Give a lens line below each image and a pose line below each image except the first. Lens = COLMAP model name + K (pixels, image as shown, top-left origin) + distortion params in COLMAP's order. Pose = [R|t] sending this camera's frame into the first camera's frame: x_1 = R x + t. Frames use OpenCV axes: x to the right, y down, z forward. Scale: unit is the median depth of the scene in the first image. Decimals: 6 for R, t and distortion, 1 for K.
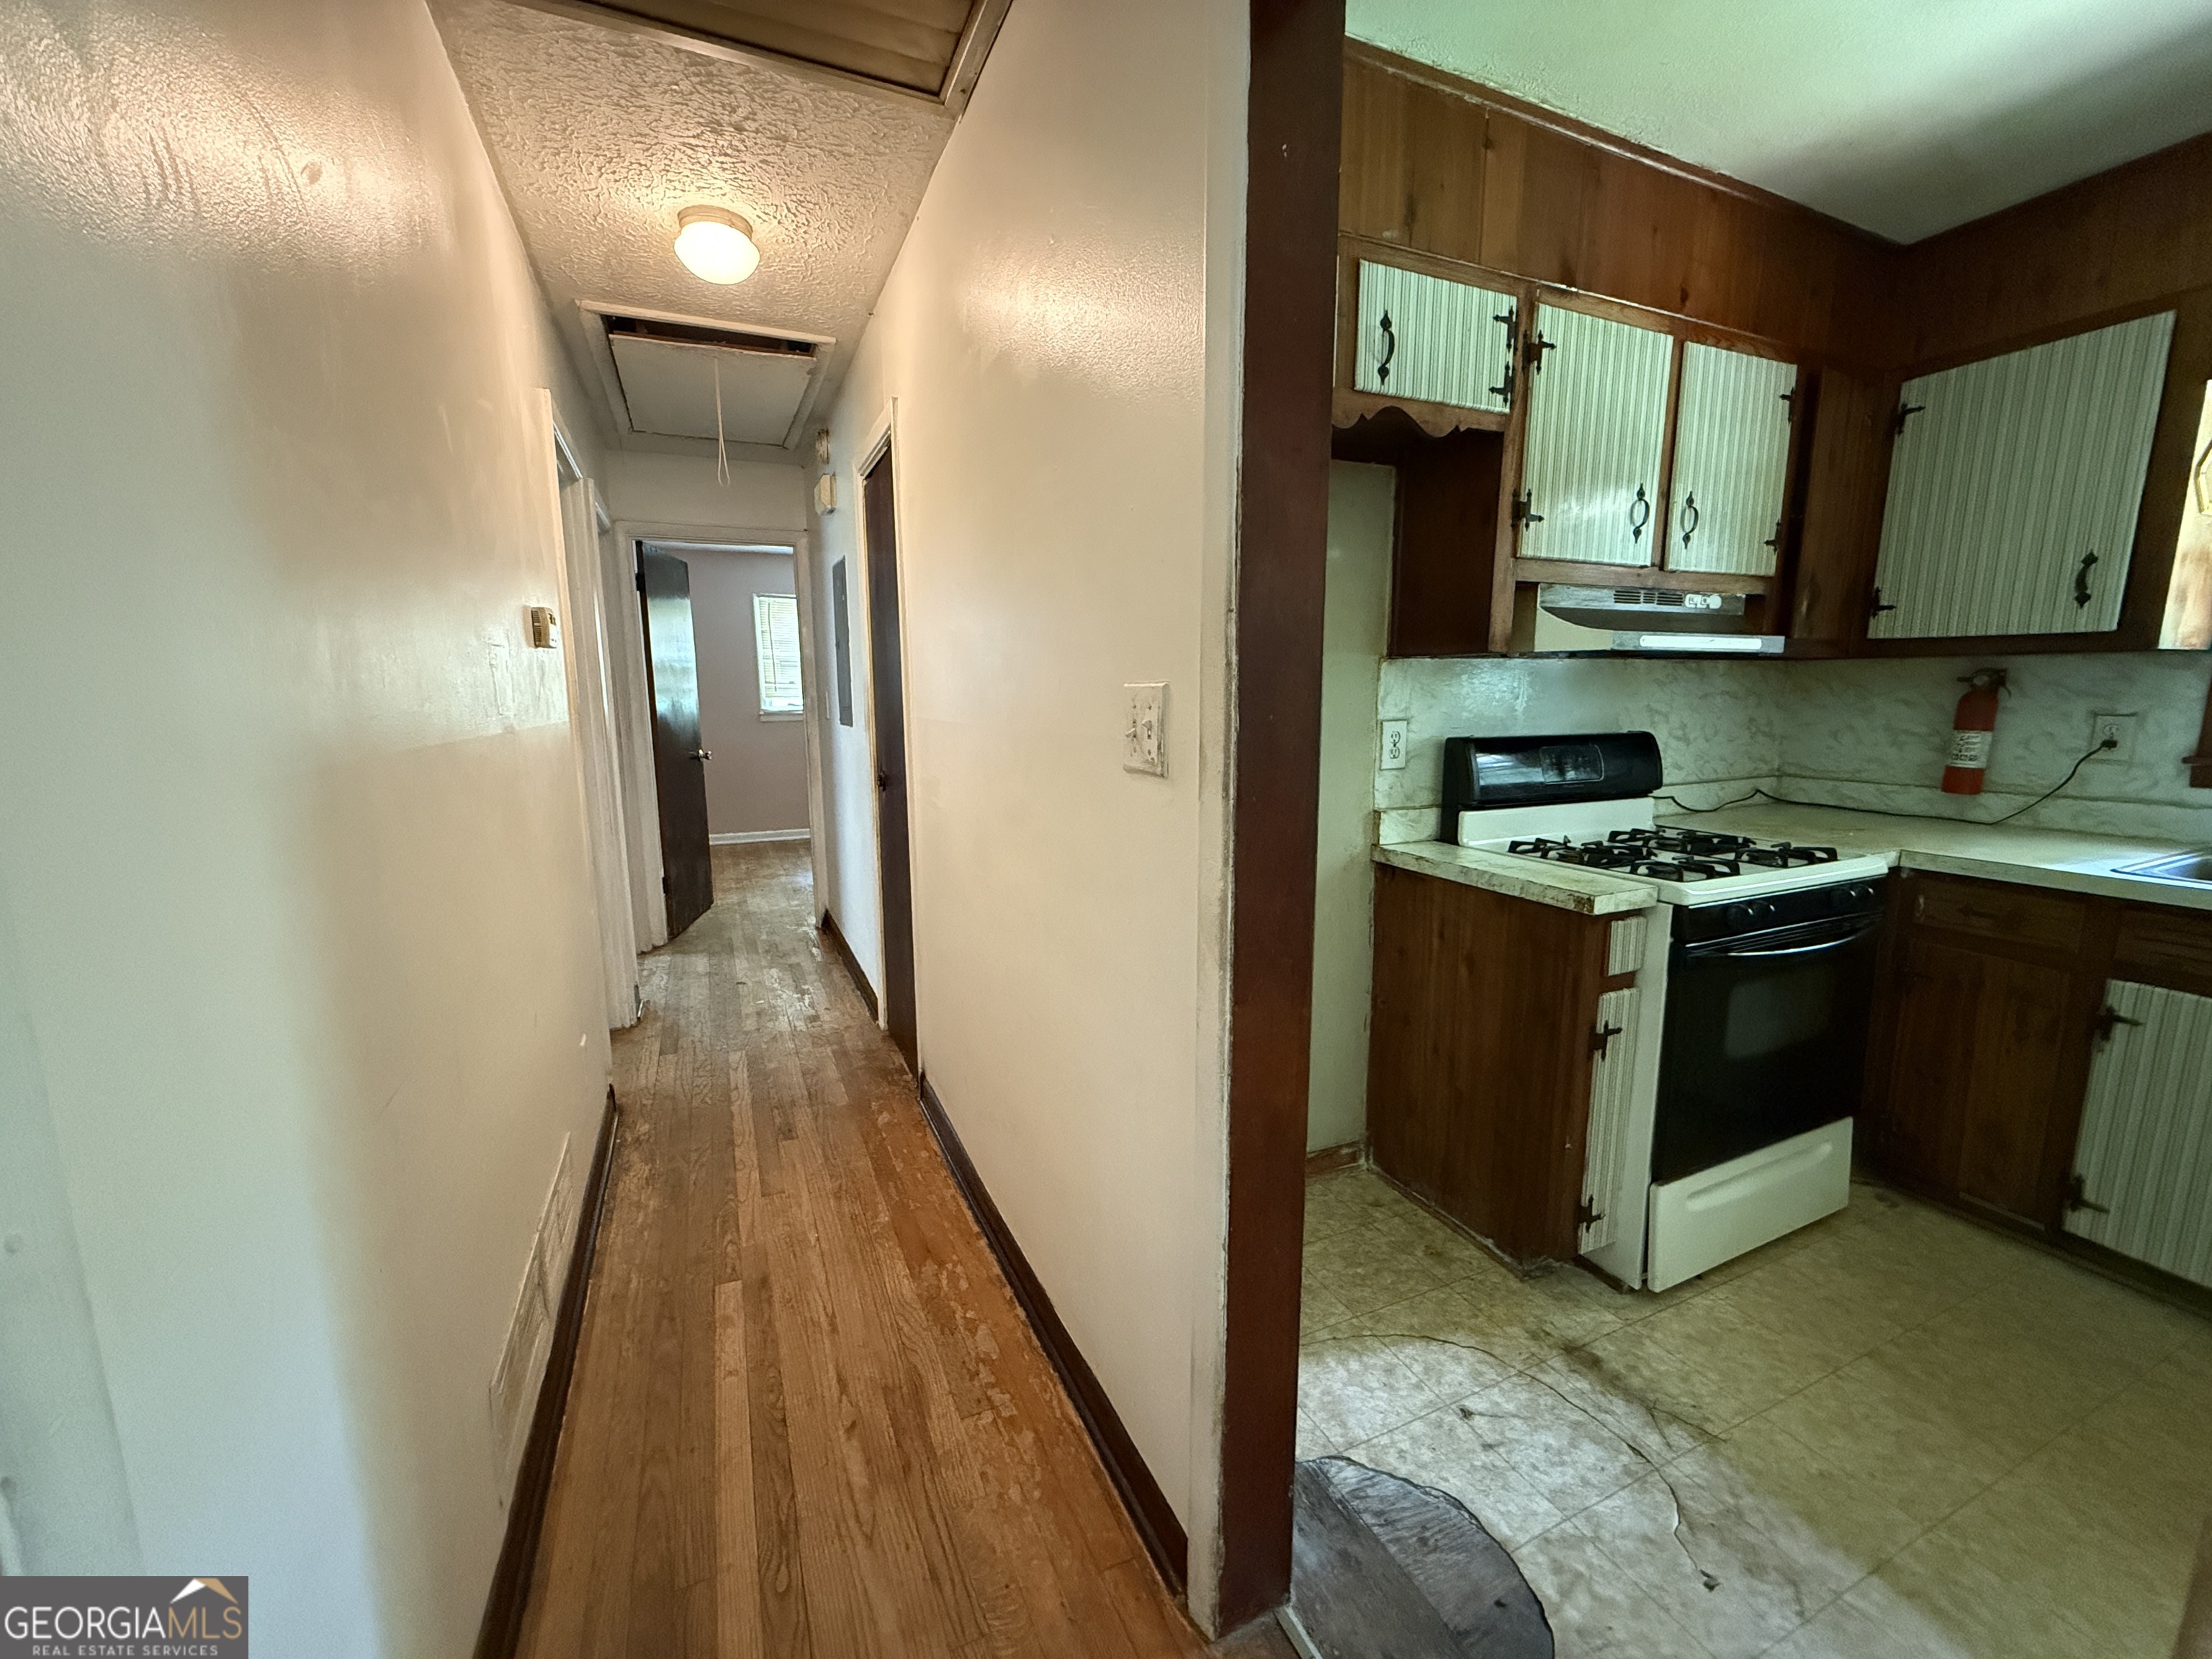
lens RADIAL K [[878.5, 0, 1108.7], [0, 878.5, 830.7], [0, 0, 1]] dist [0.003048, 0.000349]
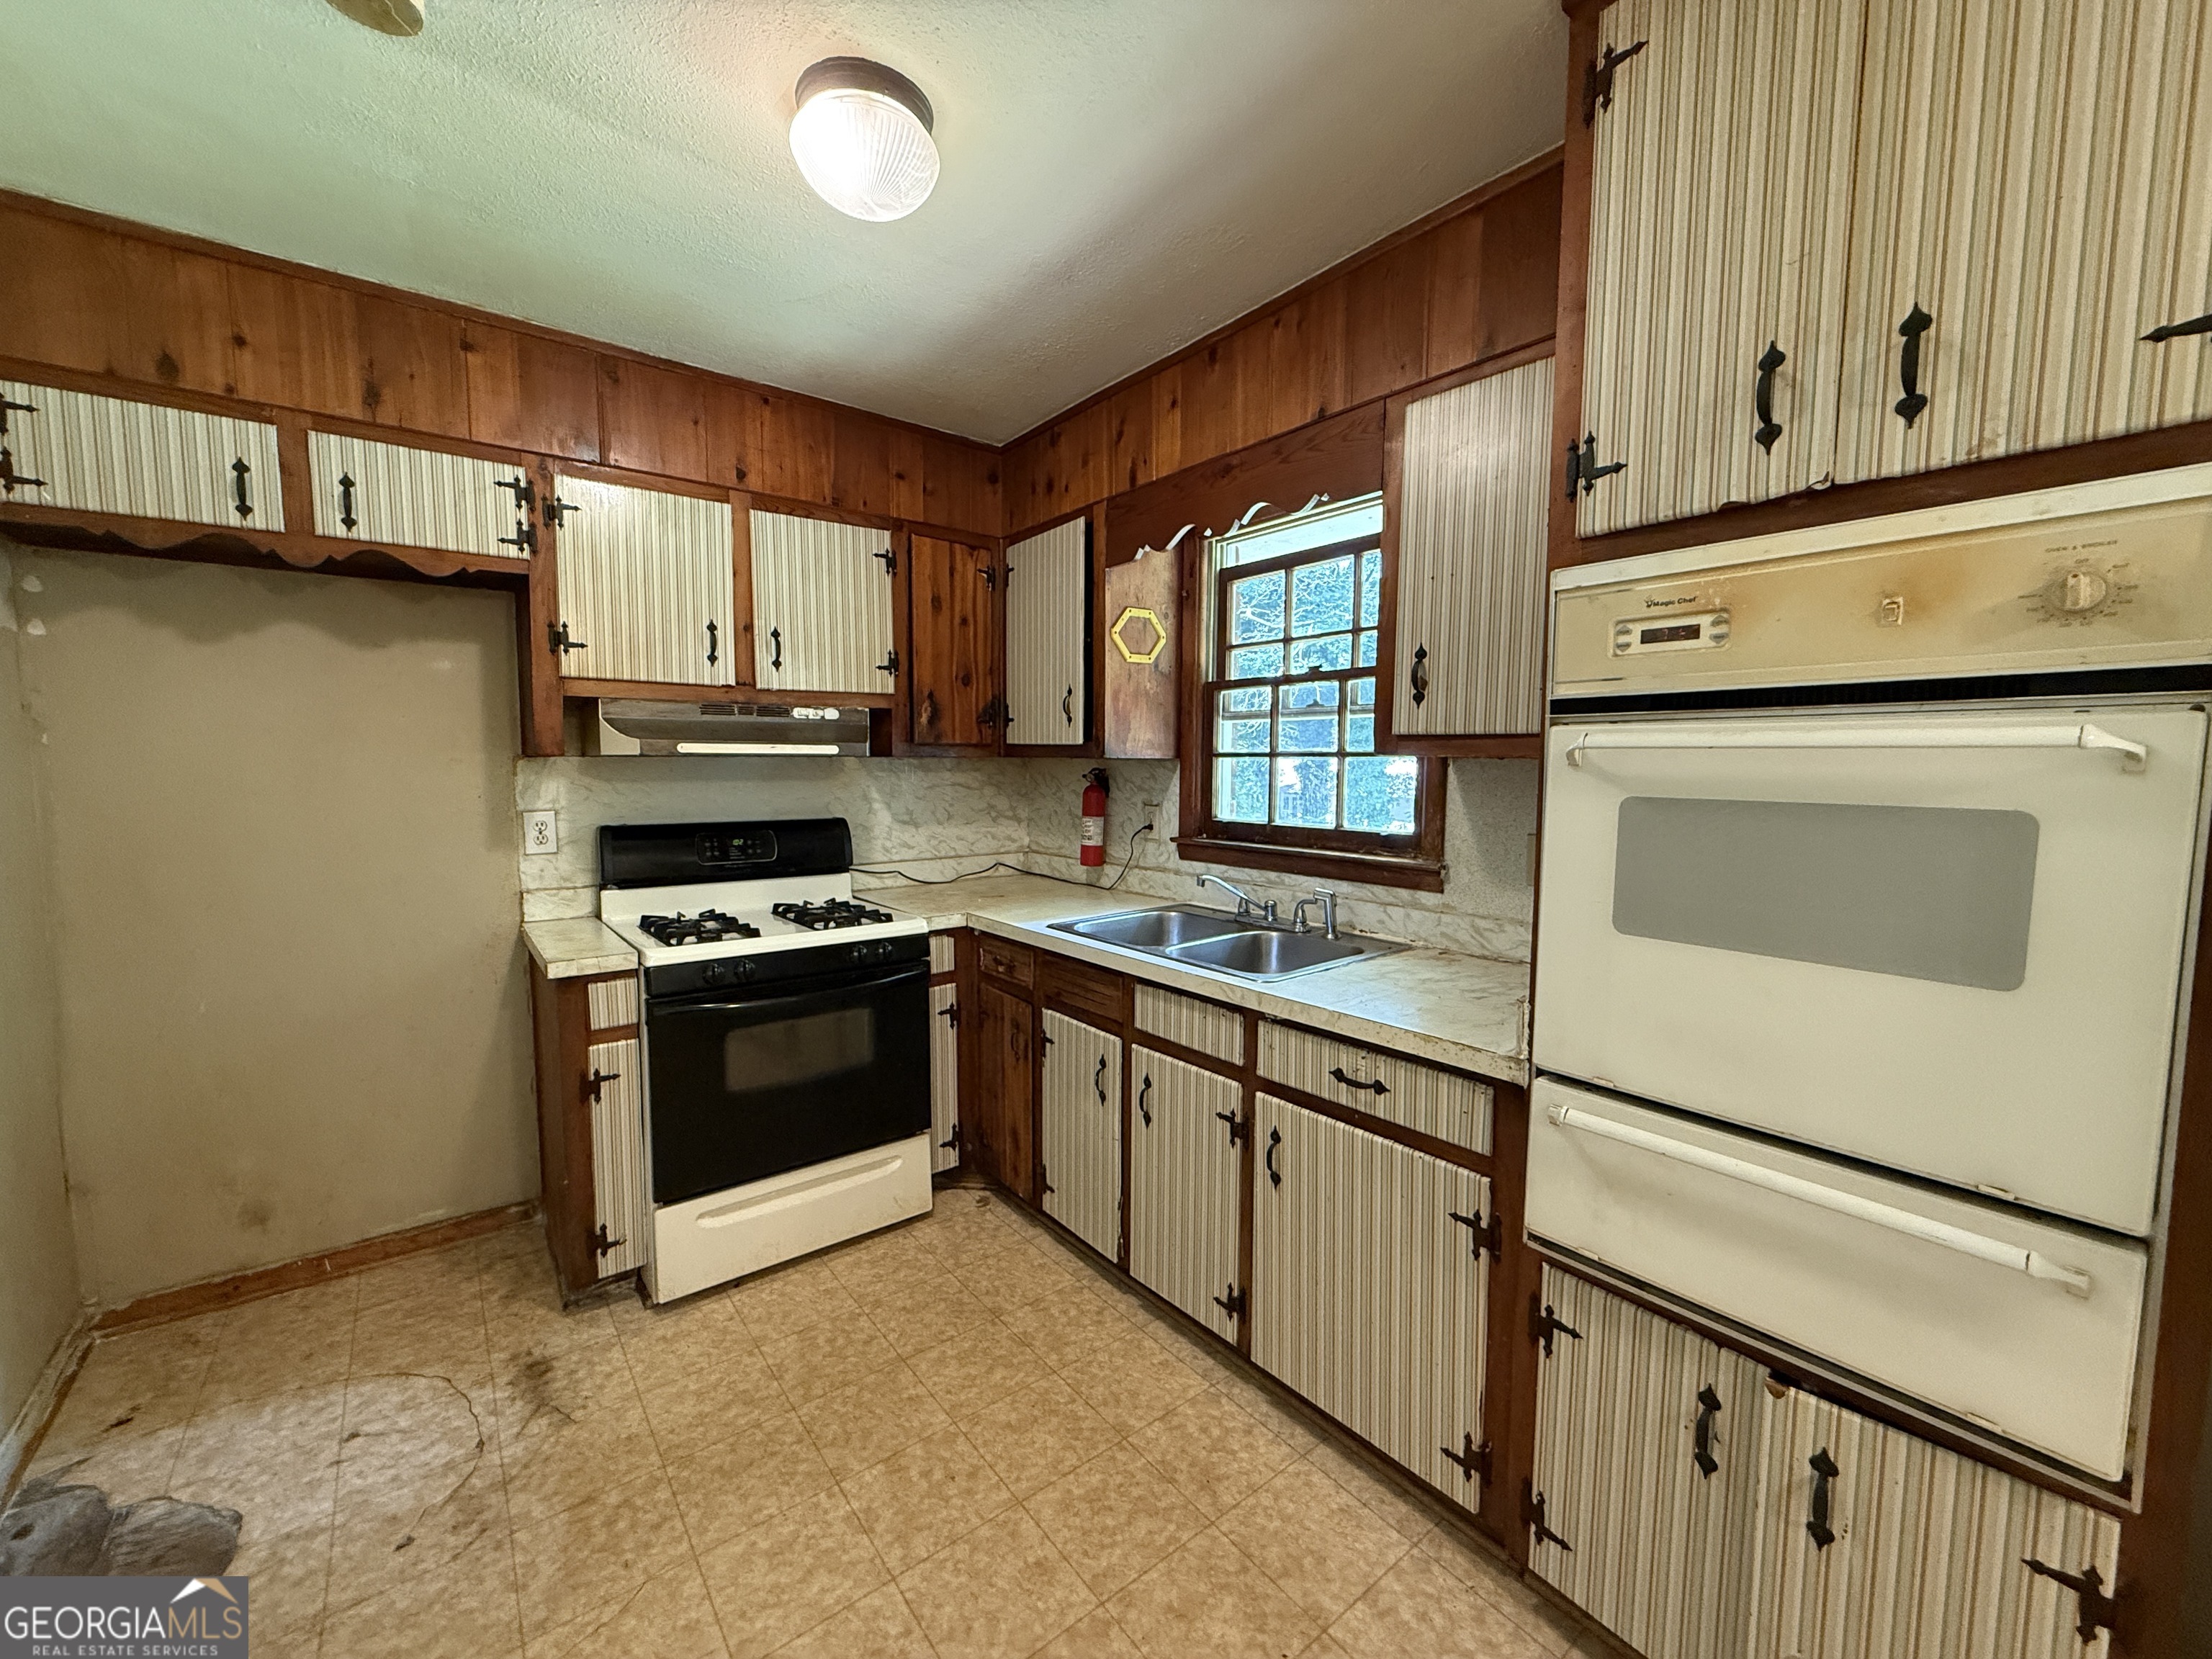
lens RADIAL K [[878.5, 0, 1107.7], [0, 878.5, 833.2], [0, 0, 1]] dist [0.003048, 0.000349]
pose [[0.972747, -0.009370, 0.231678, 0.845214], [0.027220, 0.996889, -0.073970, 0.006347], [-0.230264, 0.078260, 0.969976, -0.283227]]
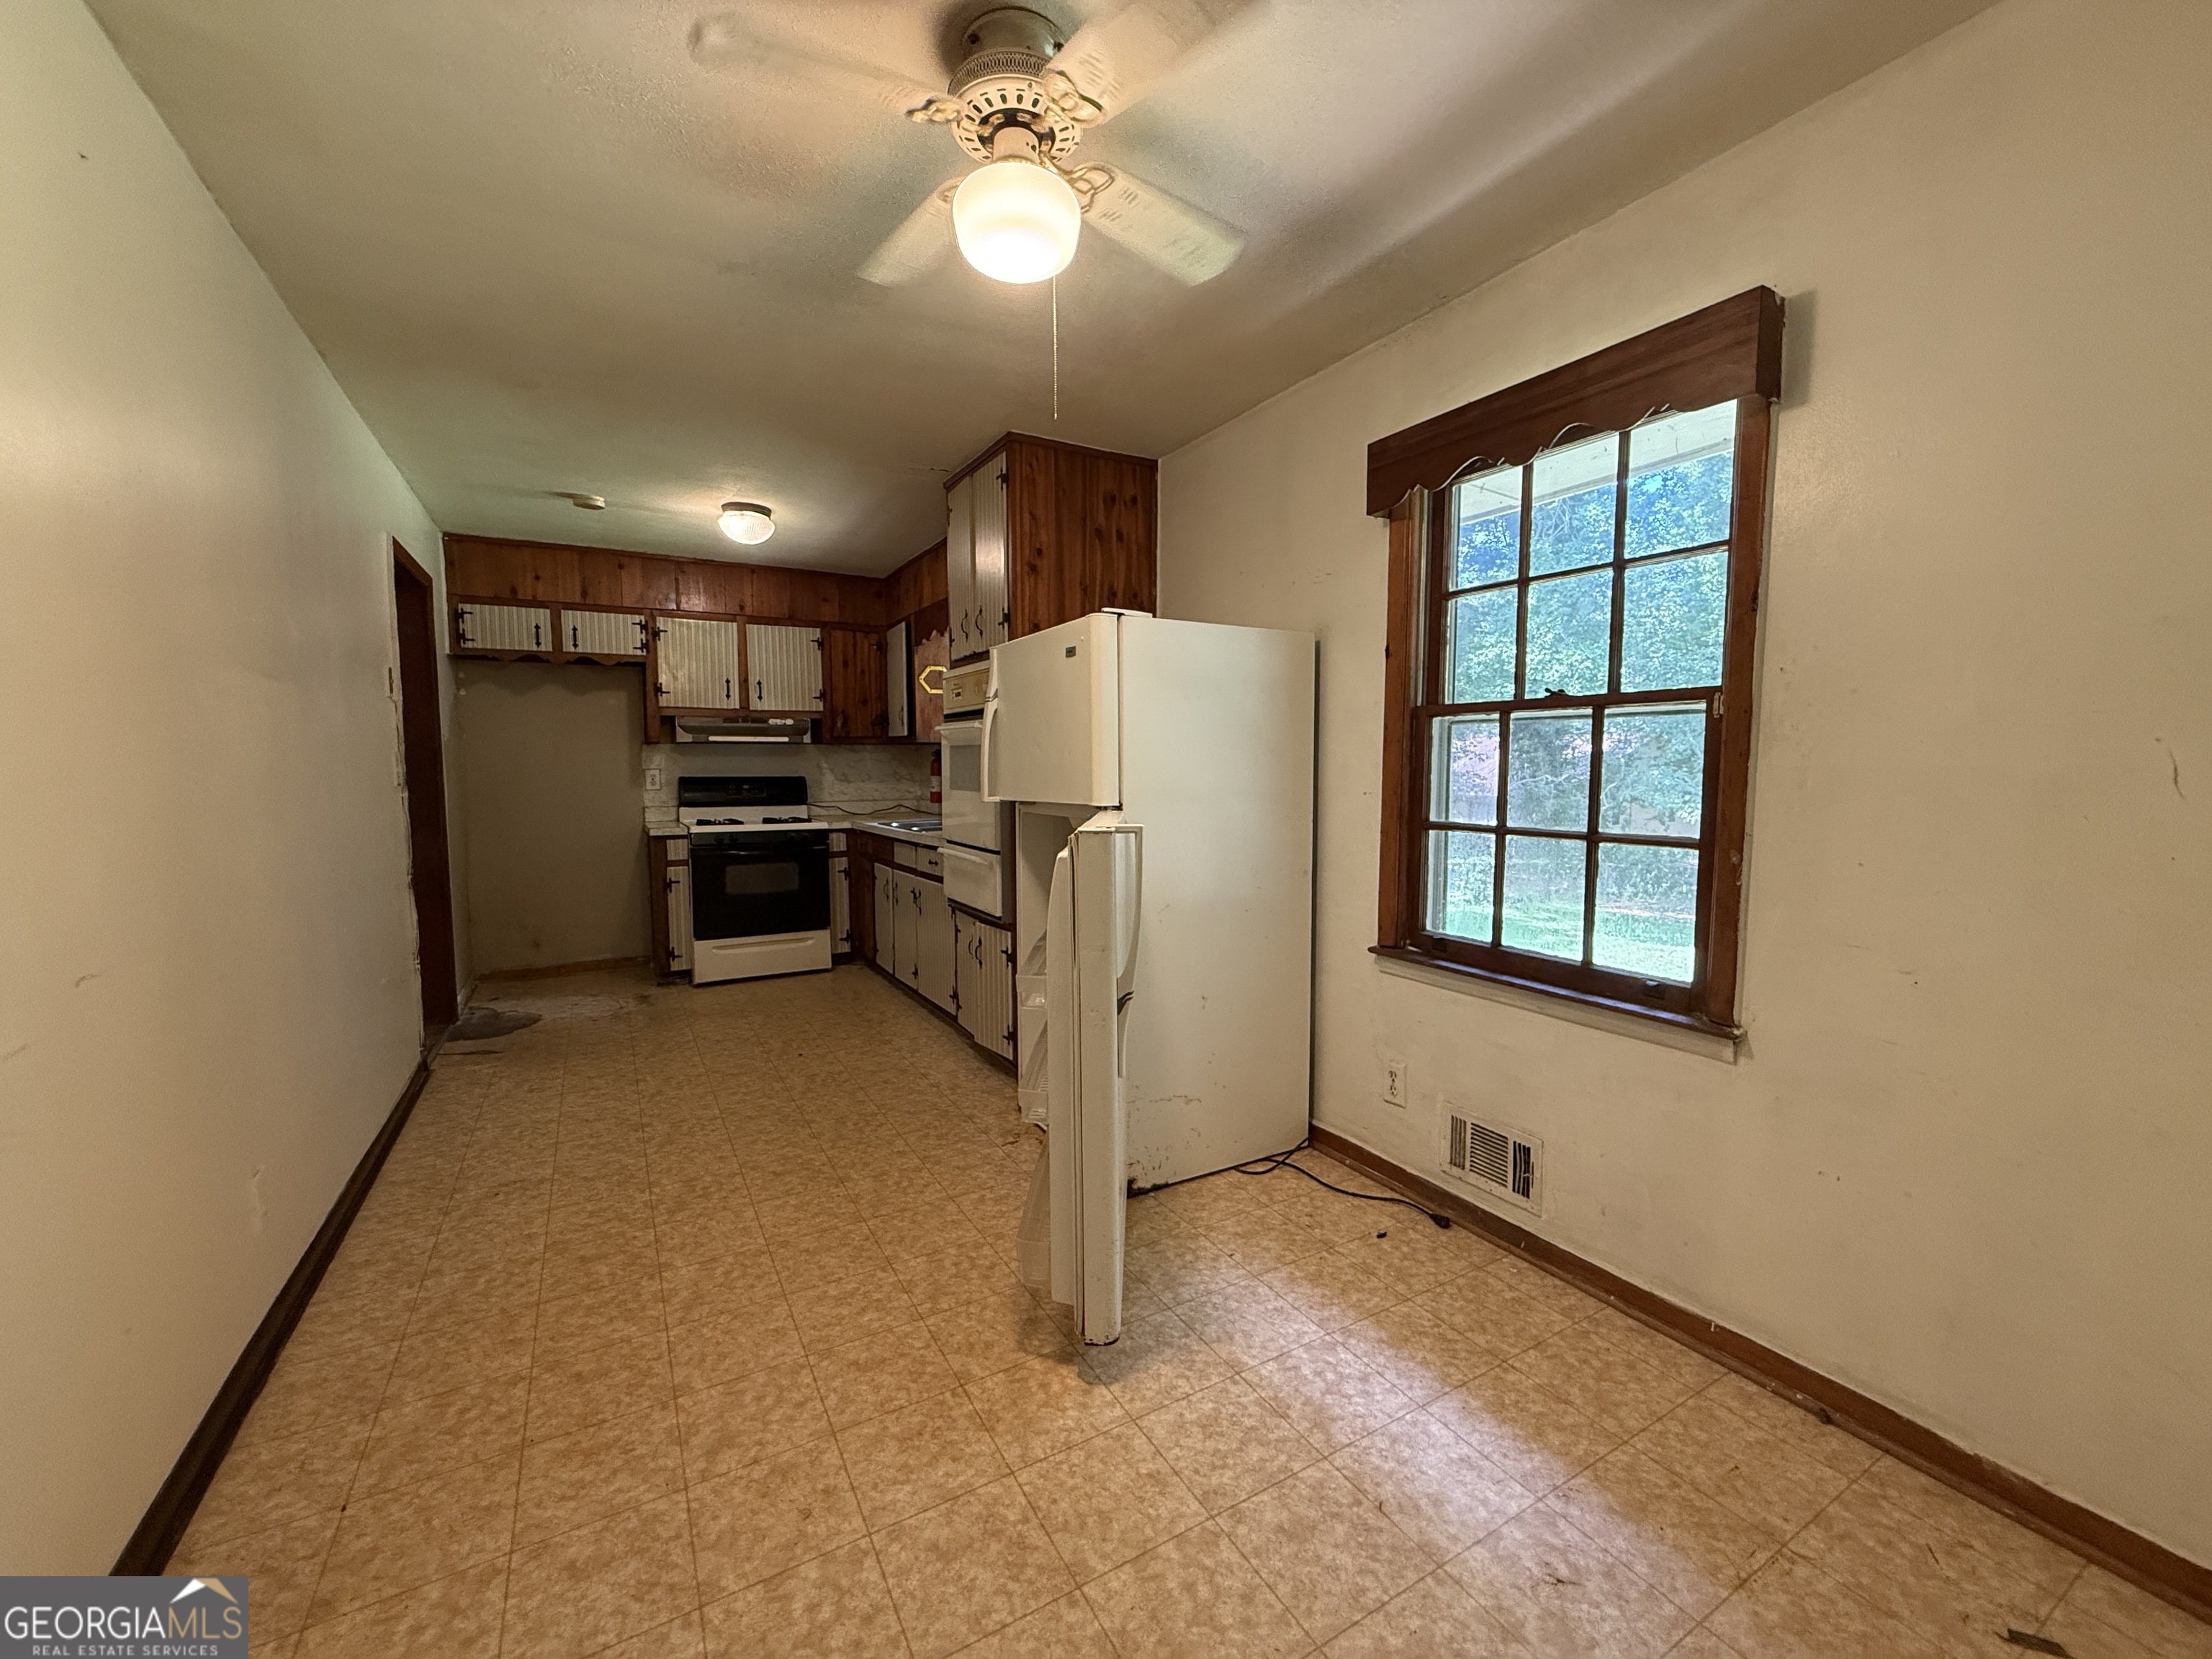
lens RADIAL K [[878.5, 0, 1110.2], [0, 878.5, 834.9], [0, 0, 1]] dist [0.003048, 0.000349]
pose [[0.996106, -0.004781, 0.088038, 1.474991], [0.011807, 0.996768, -0.079460, 0.277822], [-0.087374, 0.080190, 0.992943, -1.595457]]
